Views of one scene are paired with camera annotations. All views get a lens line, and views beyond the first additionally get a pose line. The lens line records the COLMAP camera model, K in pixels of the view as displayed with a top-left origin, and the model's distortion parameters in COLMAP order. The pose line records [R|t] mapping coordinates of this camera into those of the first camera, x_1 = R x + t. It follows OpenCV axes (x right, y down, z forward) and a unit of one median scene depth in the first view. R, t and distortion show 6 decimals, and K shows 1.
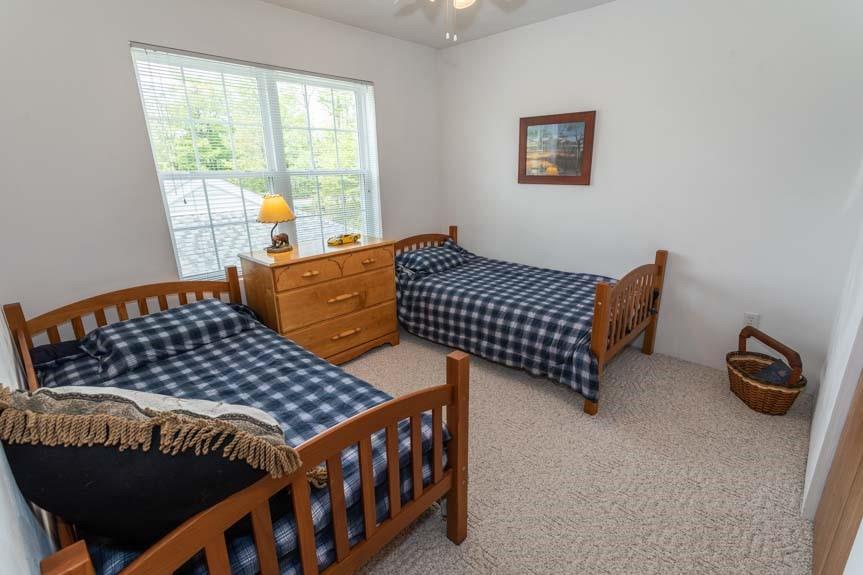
lens RADIAL K [[407.8, 0, 434.8], [0, 407.8, 286.6], [0, 0, 1]] dist [0.005596, 0.002705]
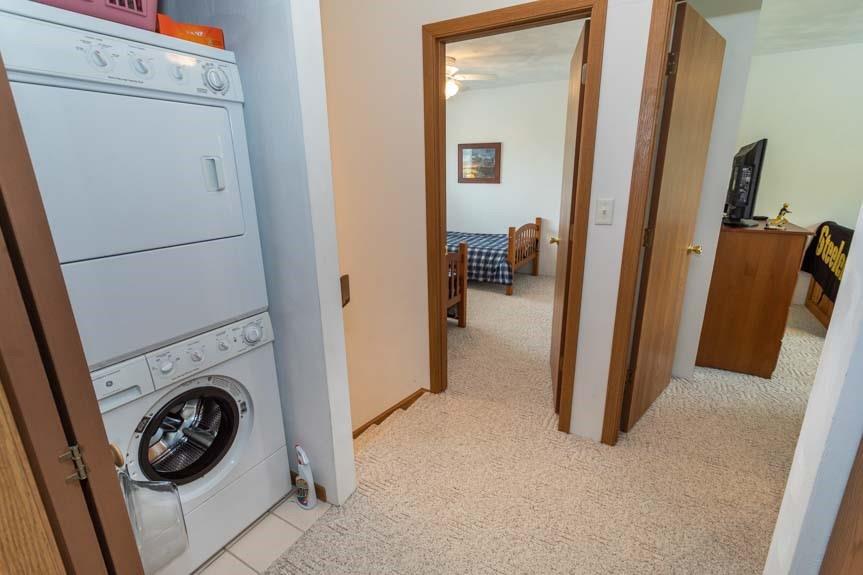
lens RADIAL K [[407.8, 0, 430.3], [0, 407.8, 288.5], [0, 0, 1]] dist [0.005596, 0.002705]
pose [[0.975559, -0.054294, 0.212927, -0.381944], [0.057272, 0.998328, -0.007841, 0.245398], [-0.212145, 0.019844, 0.977037, -0.792854]]
